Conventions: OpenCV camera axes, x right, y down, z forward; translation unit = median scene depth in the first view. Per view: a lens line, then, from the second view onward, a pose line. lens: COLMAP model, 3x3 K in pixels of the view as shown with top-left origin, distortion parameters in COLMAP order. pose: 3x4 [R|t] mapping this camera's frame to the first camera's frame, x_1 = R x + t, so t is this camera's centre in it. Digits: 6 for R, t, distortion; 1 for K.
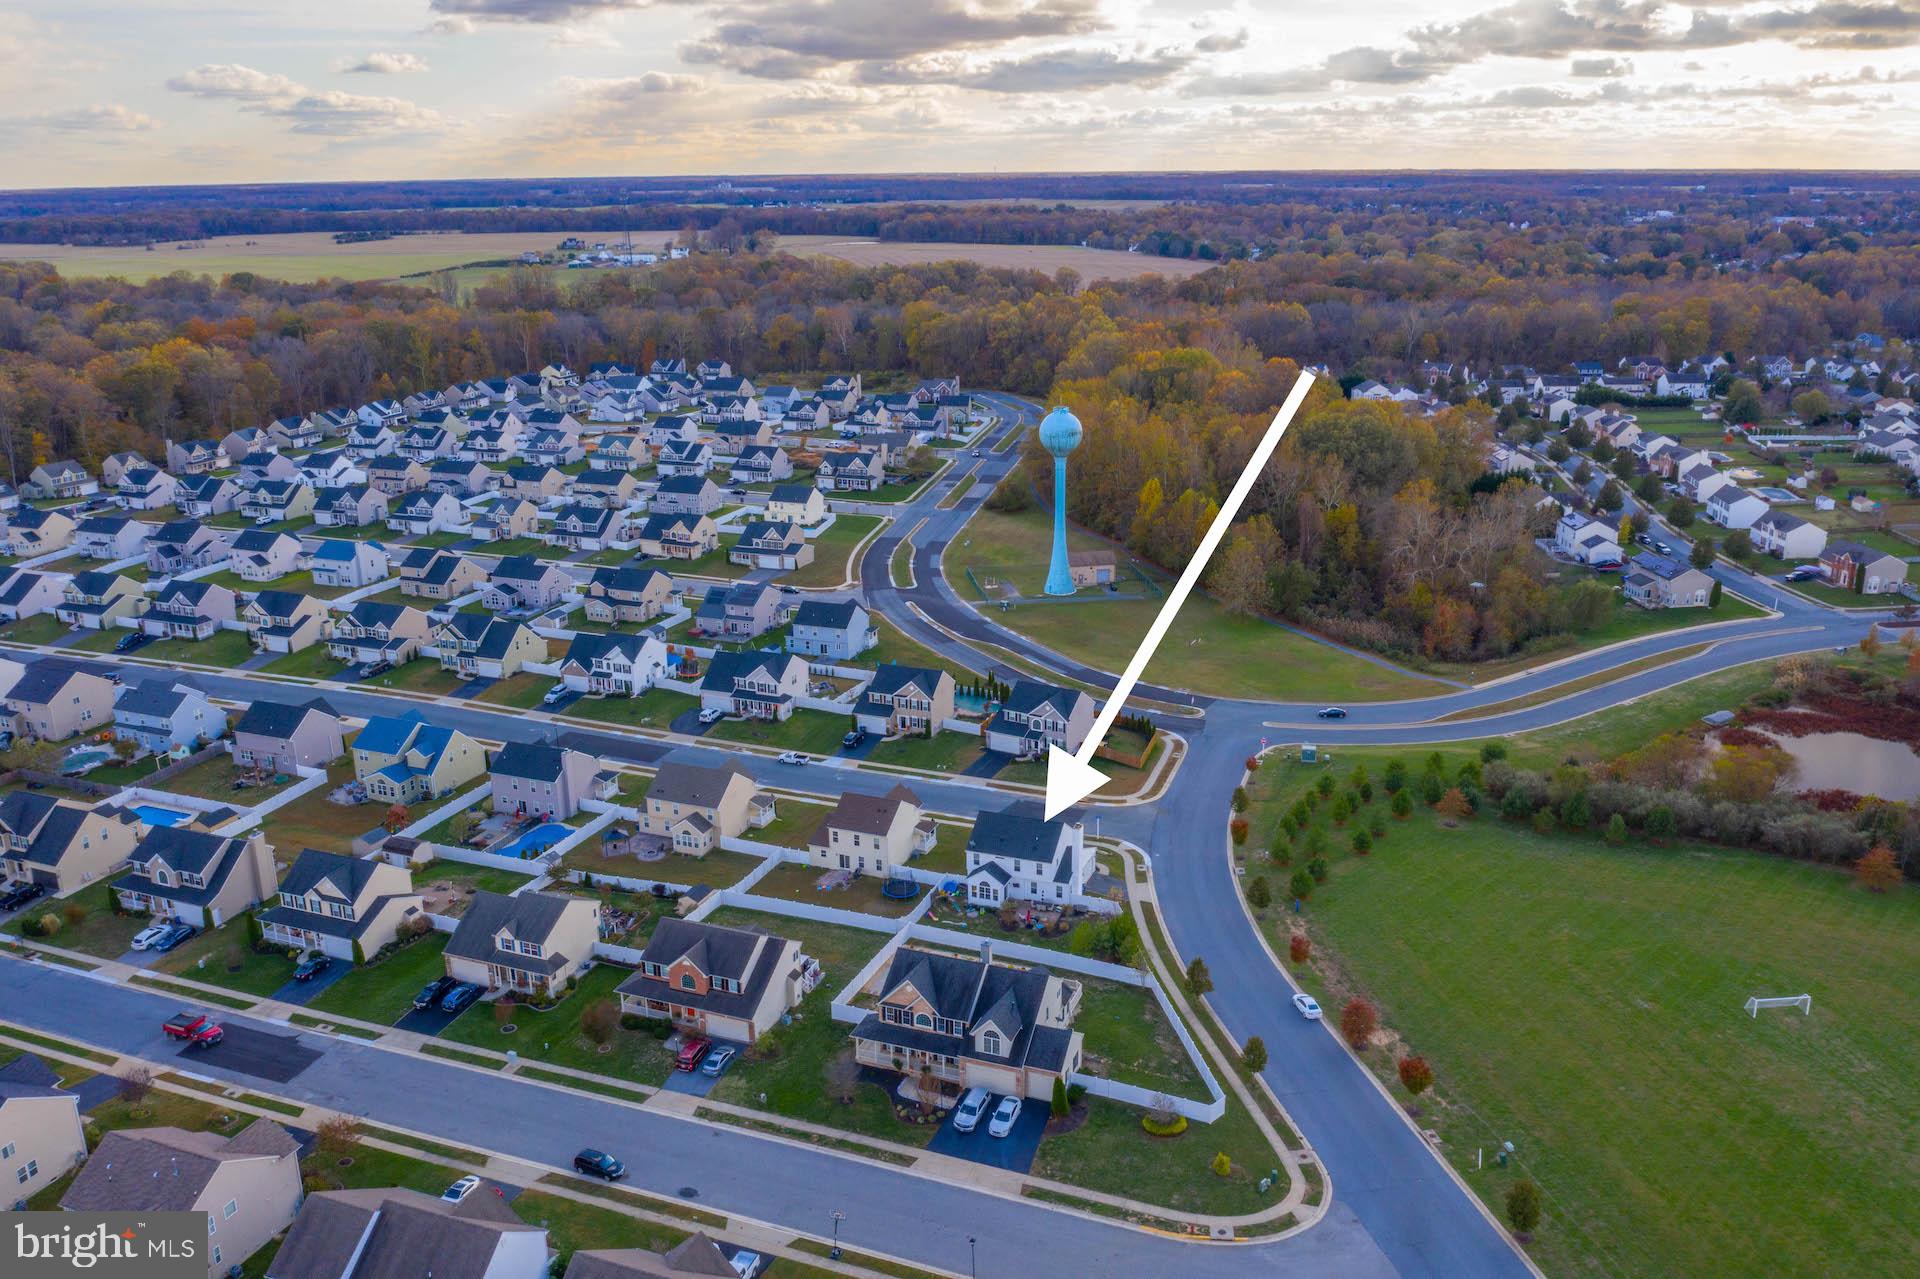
lens RADIAL K [[1499.8, 0, 969.7], [0, 1499.8, 634.2], [0, 0, 1]] dist [-0.028622, -0.002216]
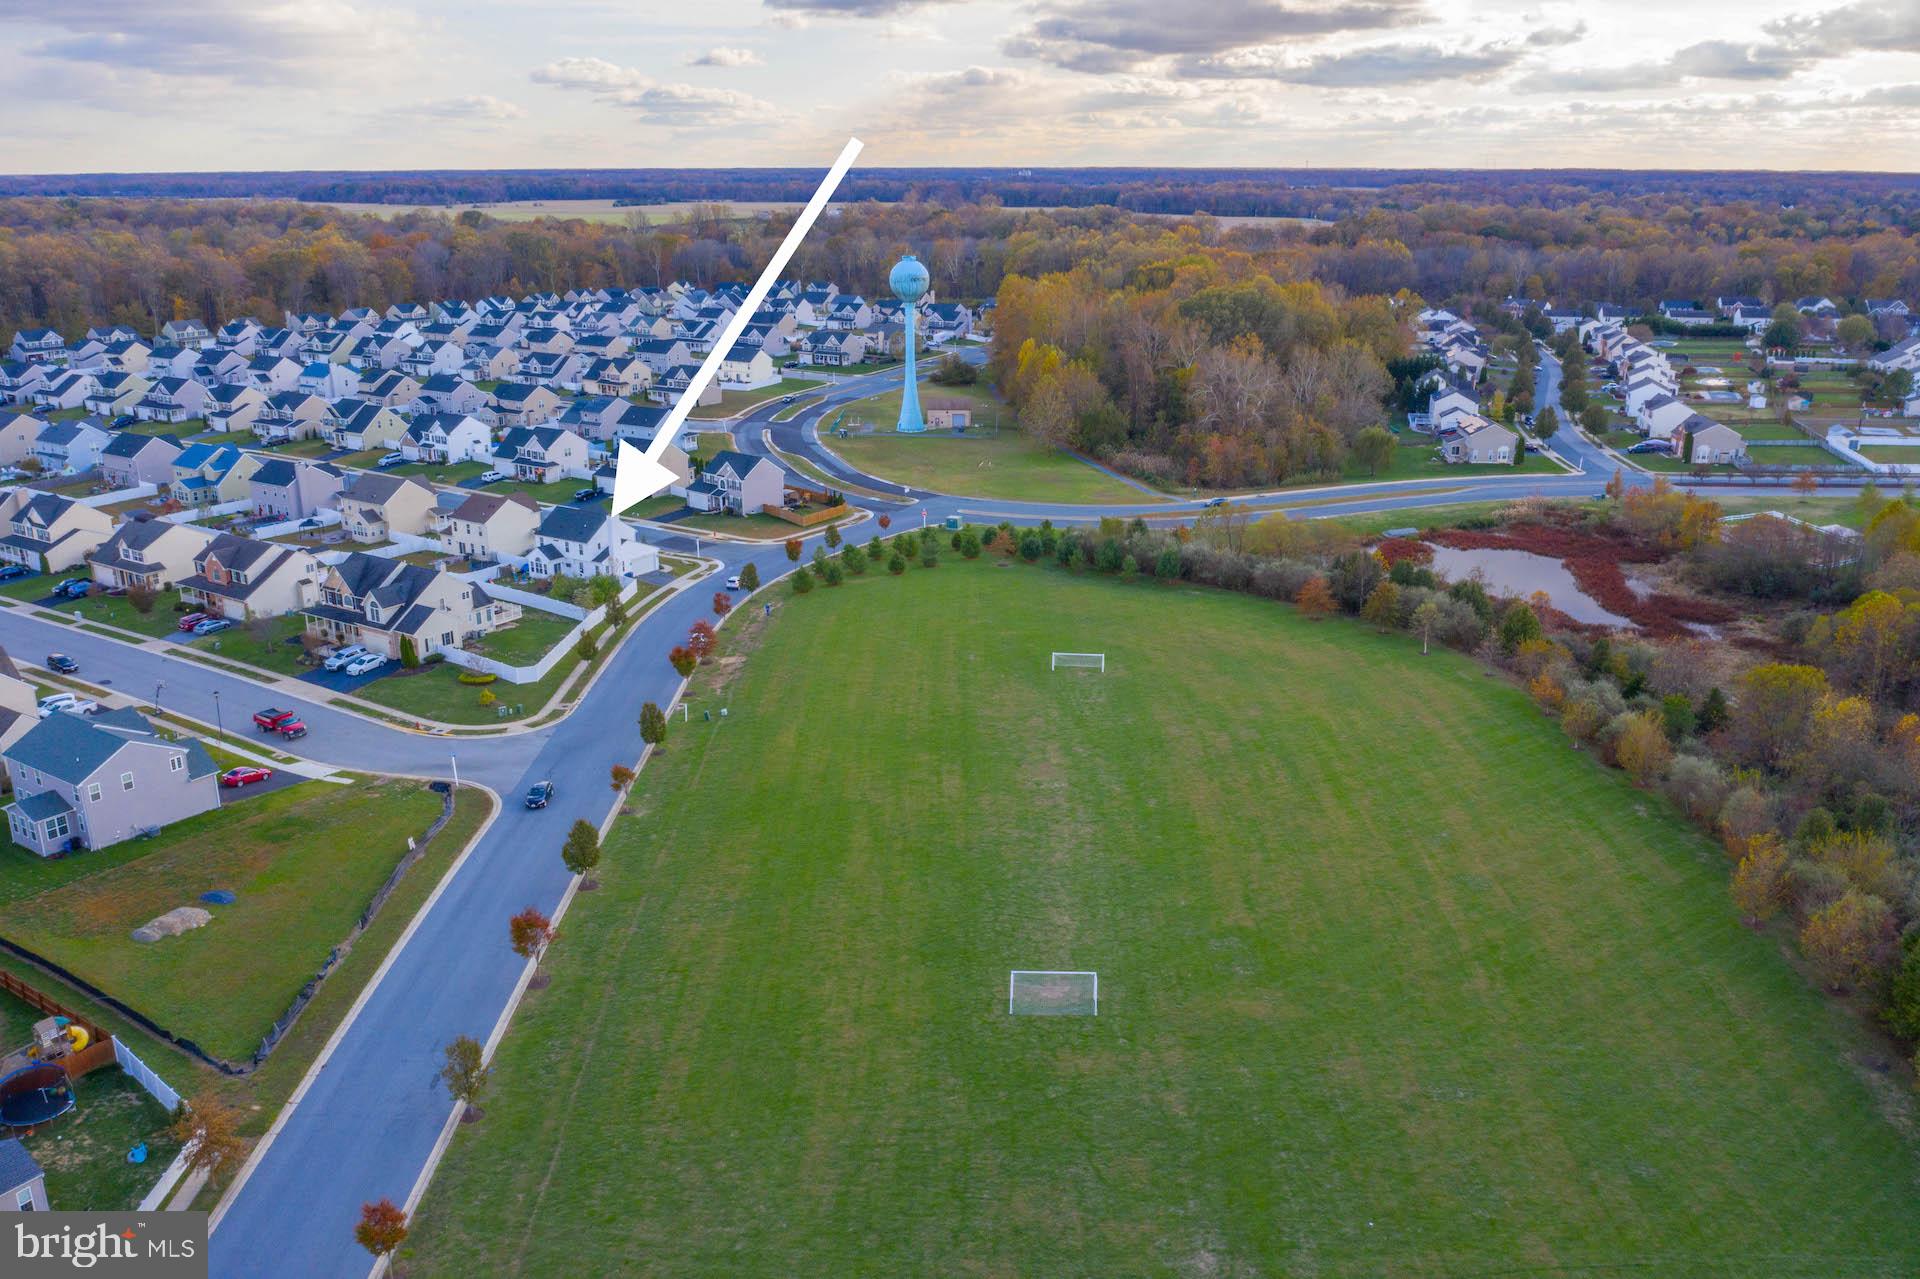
lens RADIAL K [[1499.8, 0, 969.7], [0, 1499.8, 634.2], [0, 0, 1]] dist [-0.028622, -0.002216]
pose [[0.979708, 0.069616, -0.187950, 0.375361], [-0.068932, 0.997569, 0.010177, 0.124503], [0.188201, 0.002985, 0.982126, -0.067267]]
